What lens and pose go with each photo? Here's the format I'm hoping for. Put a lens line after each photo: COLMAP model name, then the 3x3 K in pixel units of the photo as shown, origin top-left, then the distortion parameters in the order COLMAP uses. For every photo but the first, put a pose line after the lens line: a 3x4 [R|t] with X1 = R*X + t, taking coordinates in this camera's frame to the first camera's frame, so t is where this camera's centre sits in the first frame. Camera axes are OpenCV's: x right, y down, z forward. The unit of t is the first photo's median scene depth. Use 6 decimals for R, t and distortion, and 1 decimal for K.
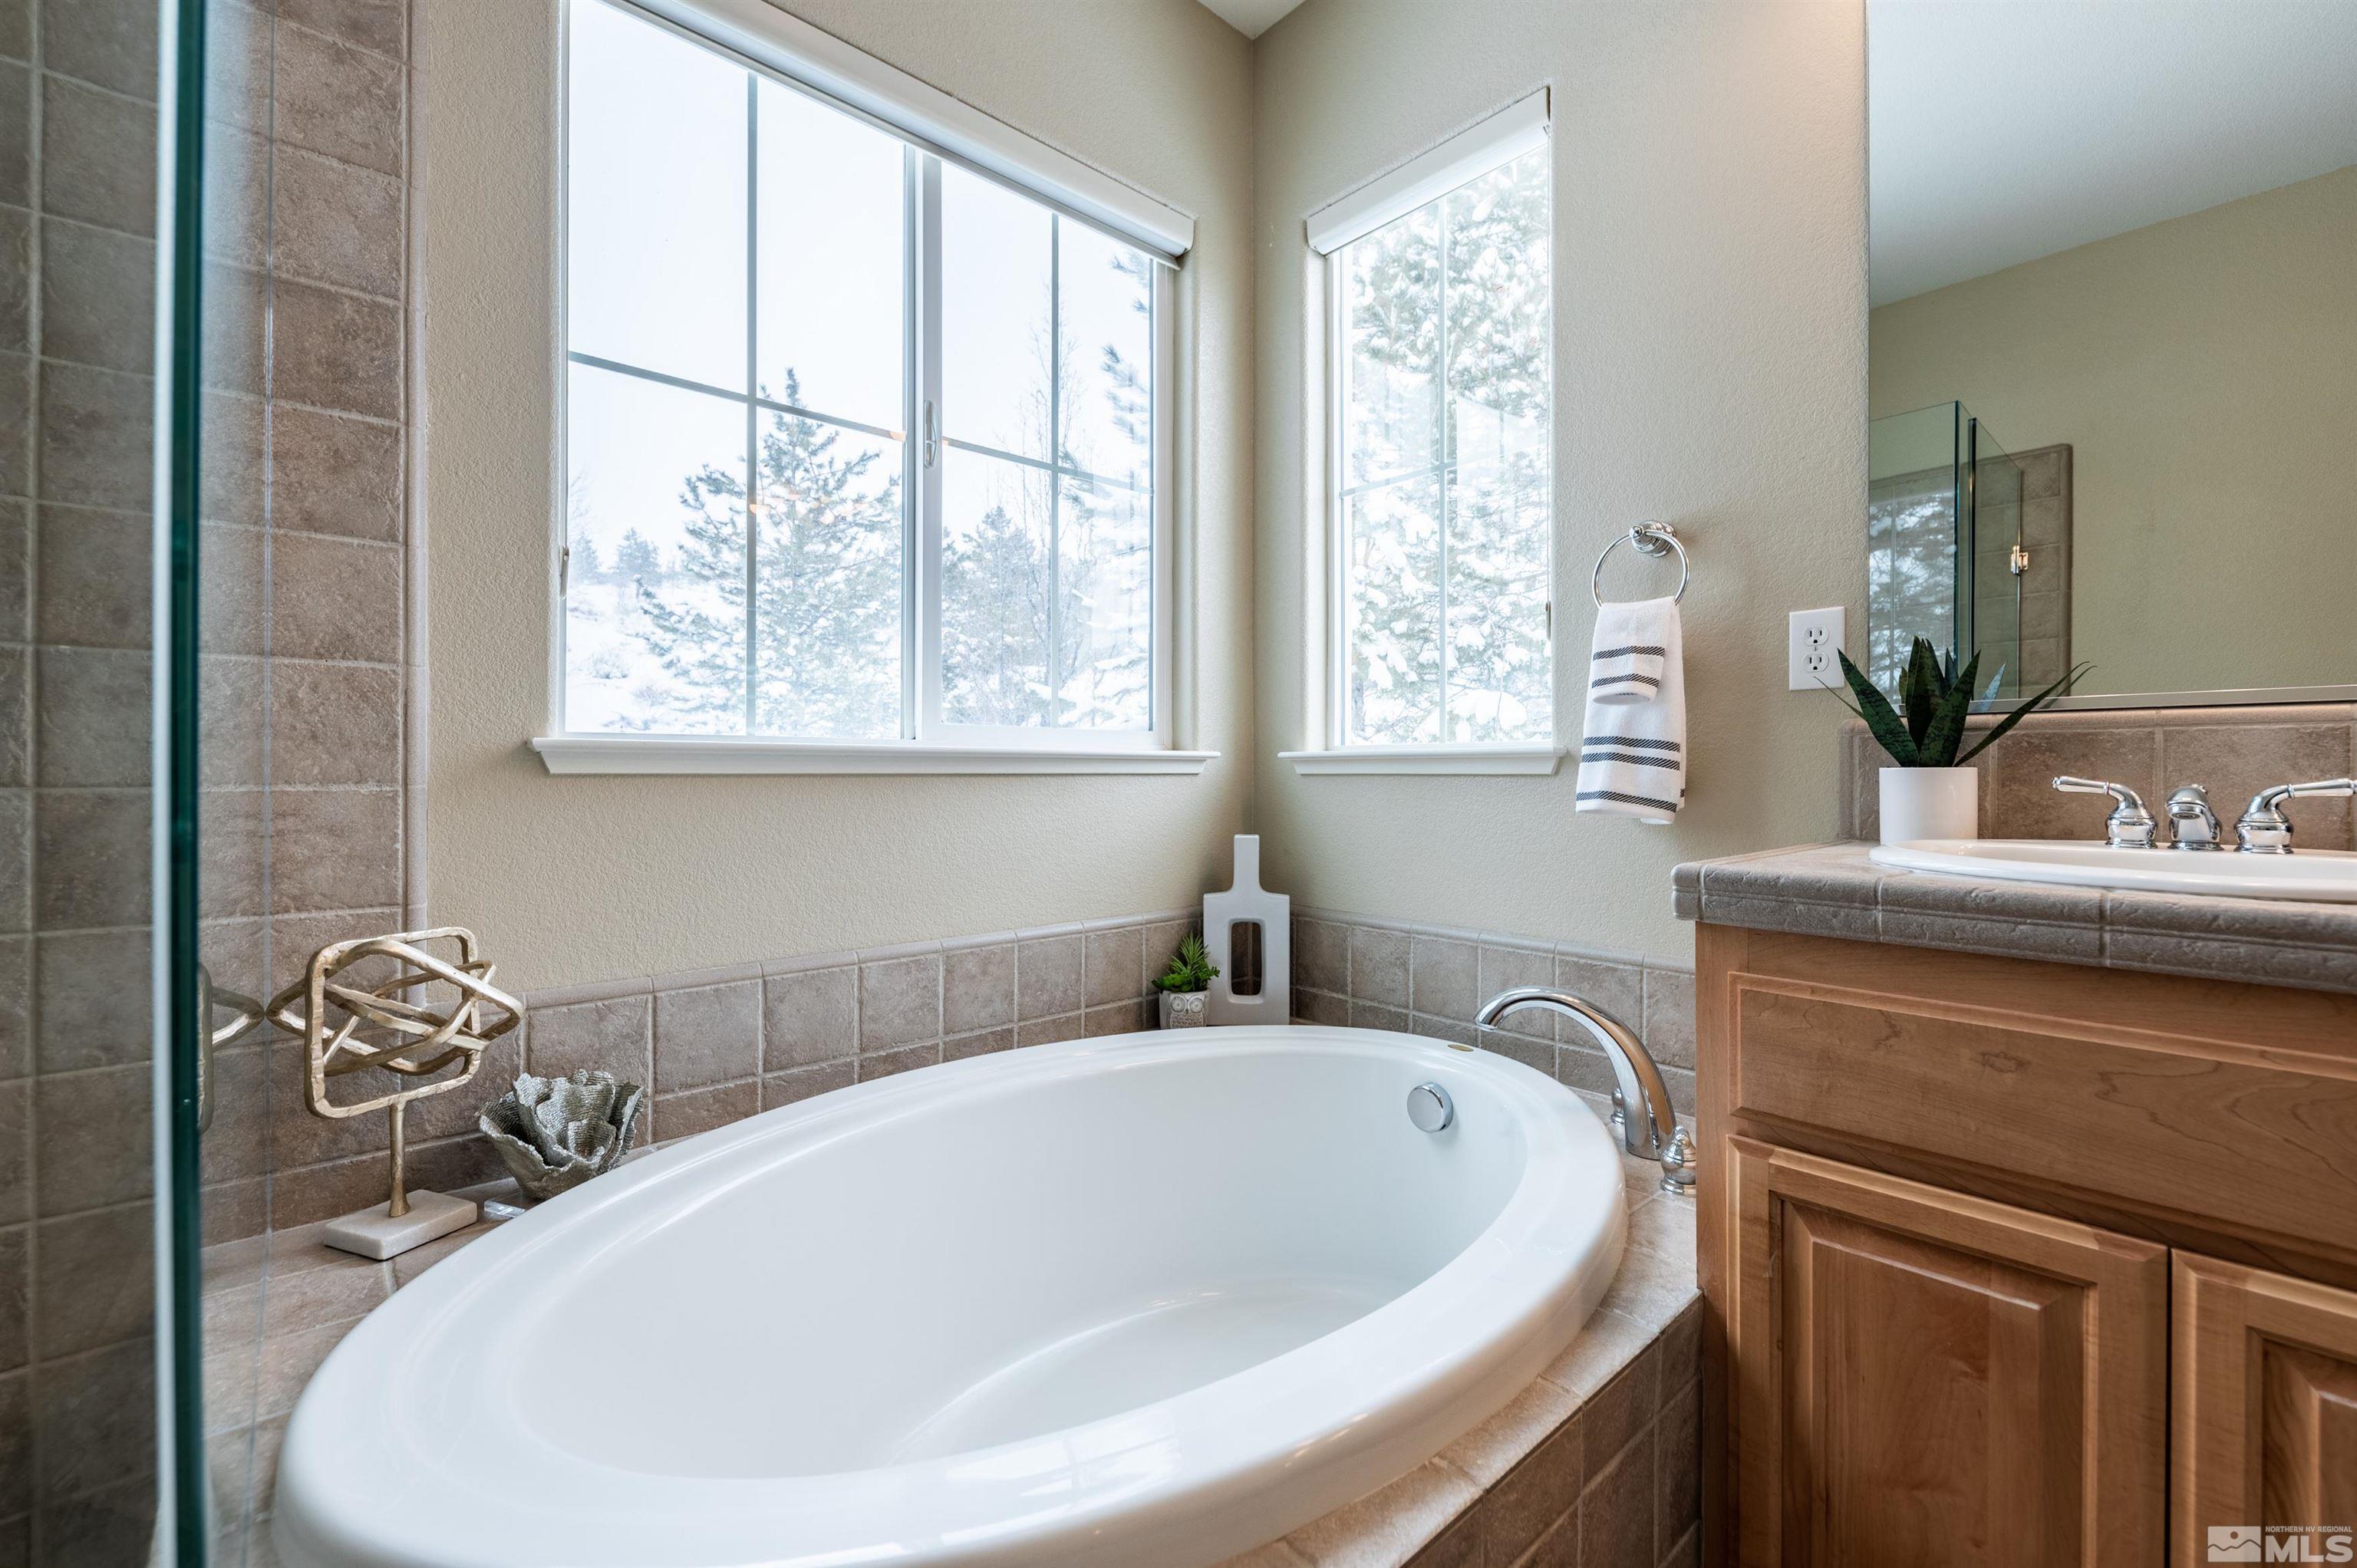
lens RADIAL K [[958.5, 0, 1178.5], [0, 958.5, 784.0], [0, 0, 1]] dist [-0.007902, -0.000114]
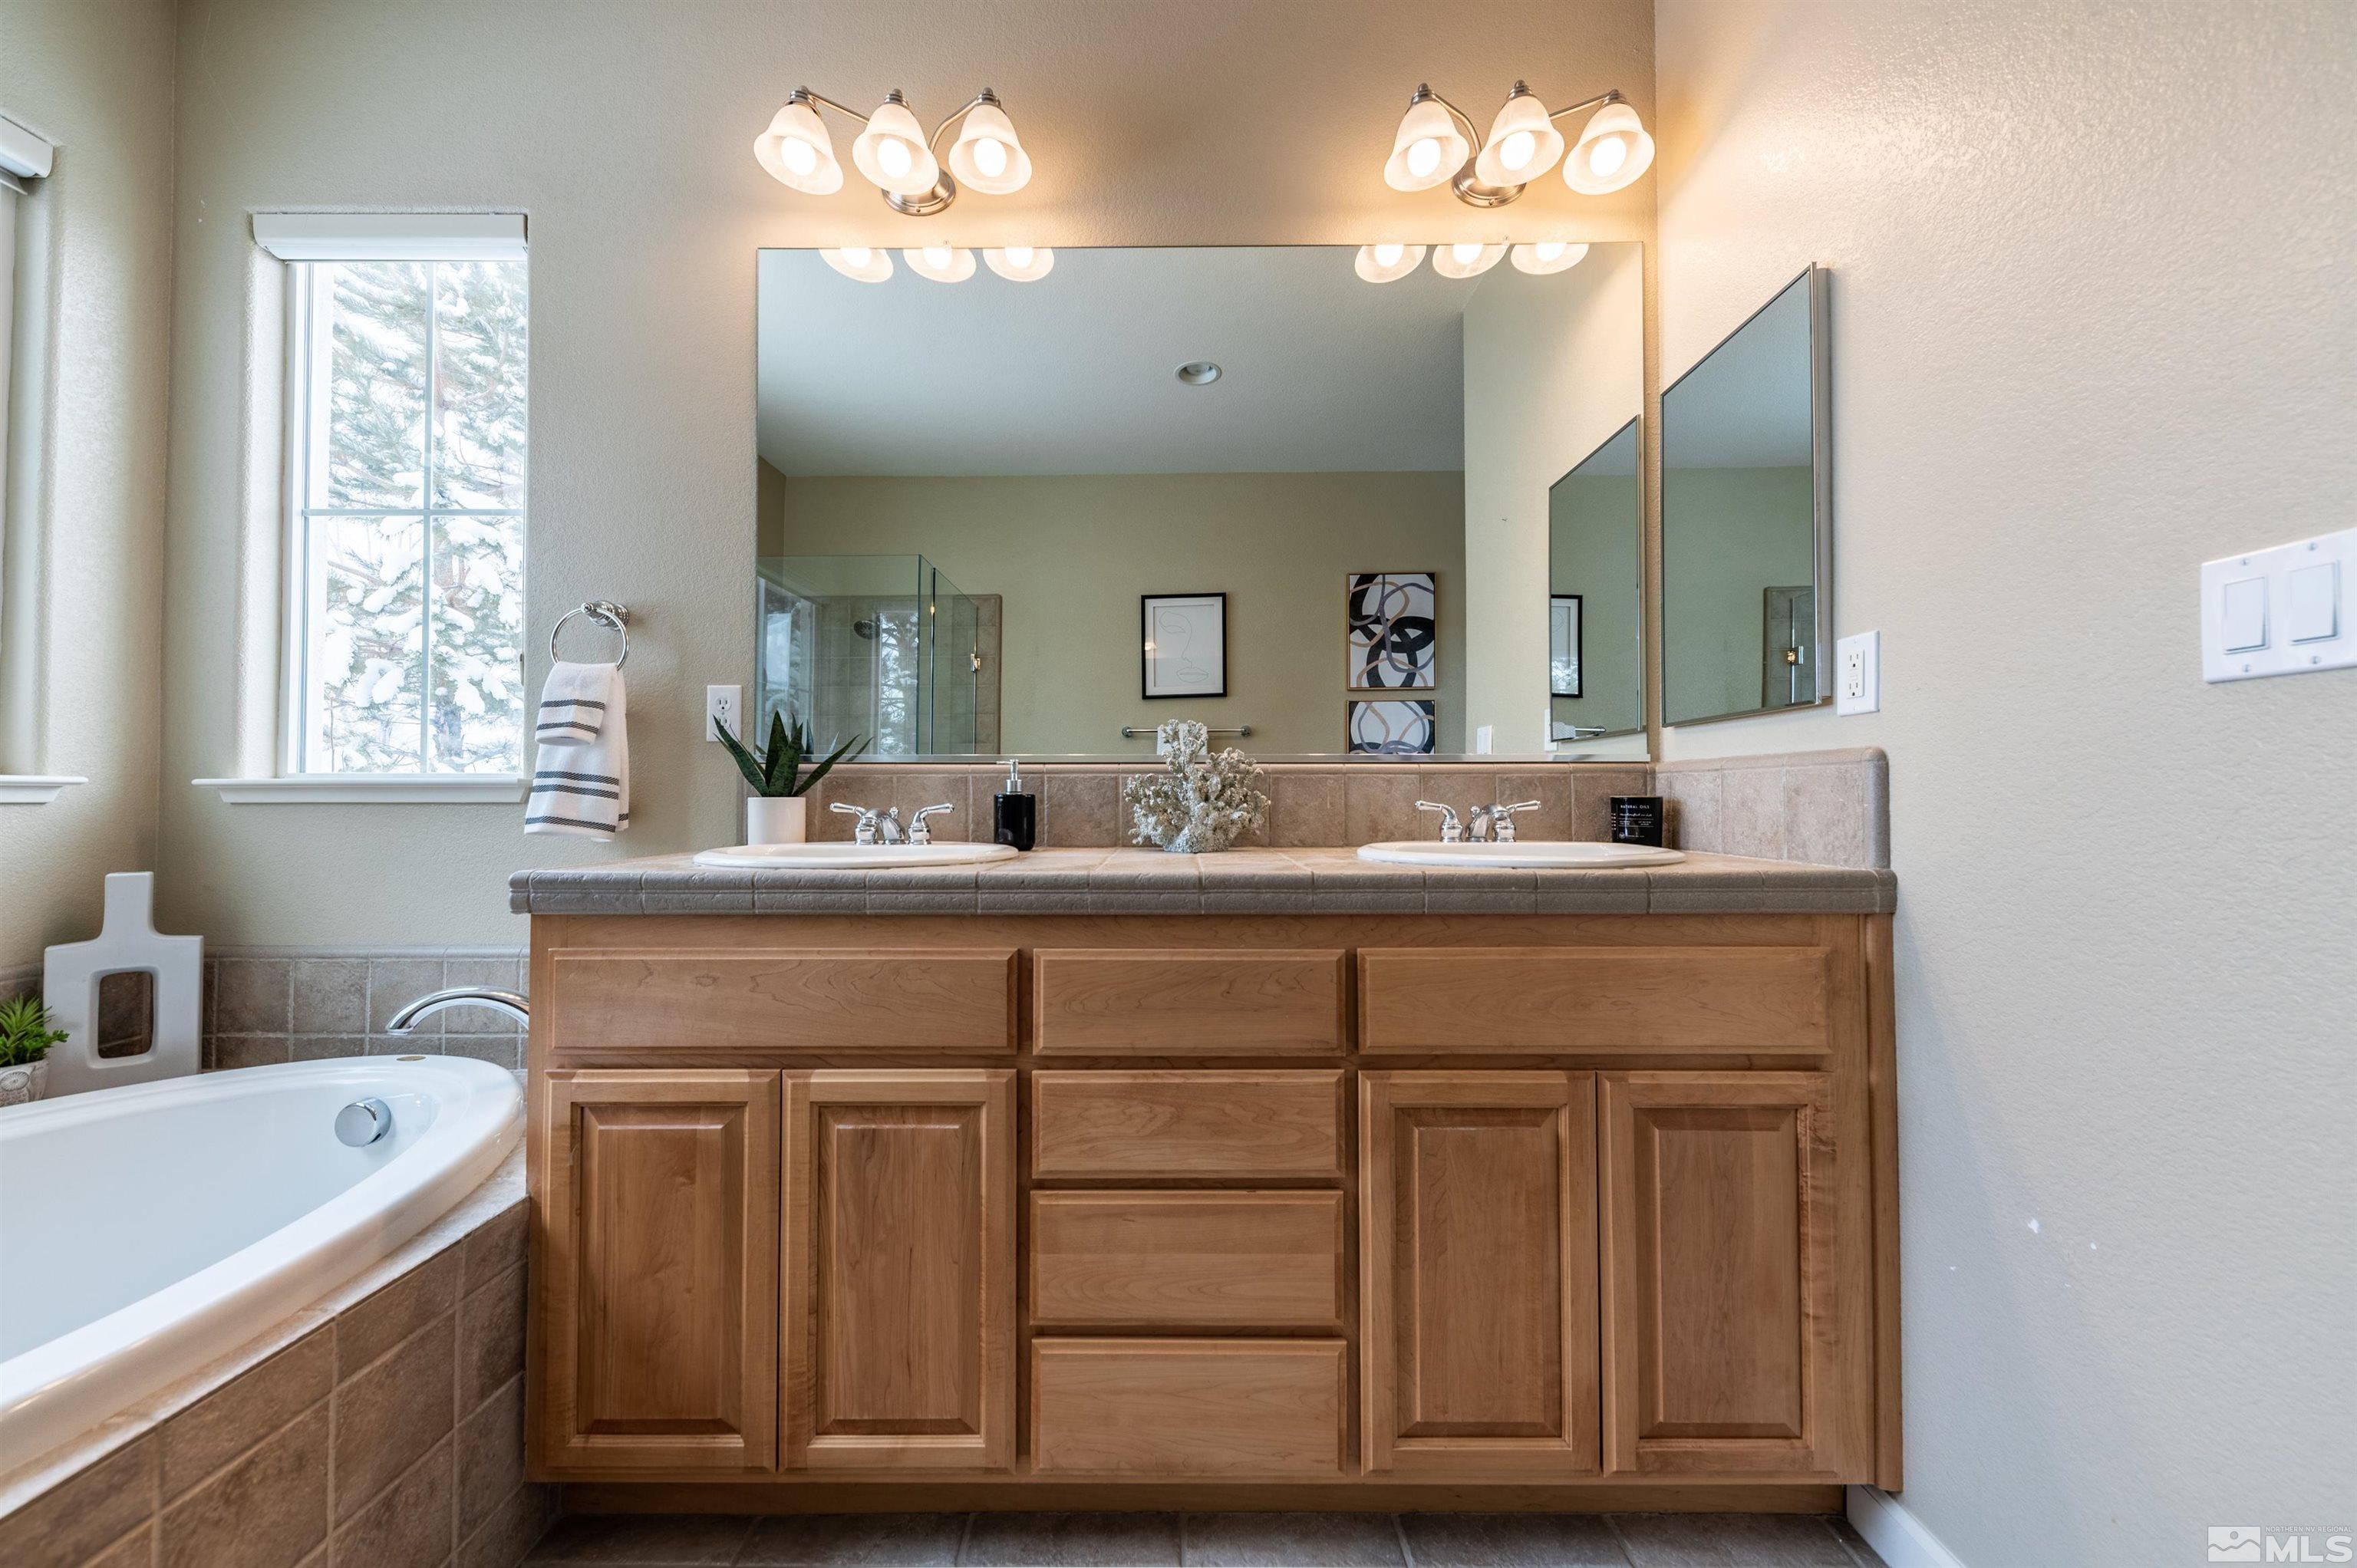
lens RADIAL K [[829.1, 0, 1181.6], [0, 829.1, 787.8], [0, 0, 1]] dist [0.000475, -0.001244]
pose [[0.661434, 0.009351, 0.749945, 0.218067], [0.010041, 0.999722, -0.021321, 0.002120], [-0.749936, 0.021632, 0.661156, -0.347365]]
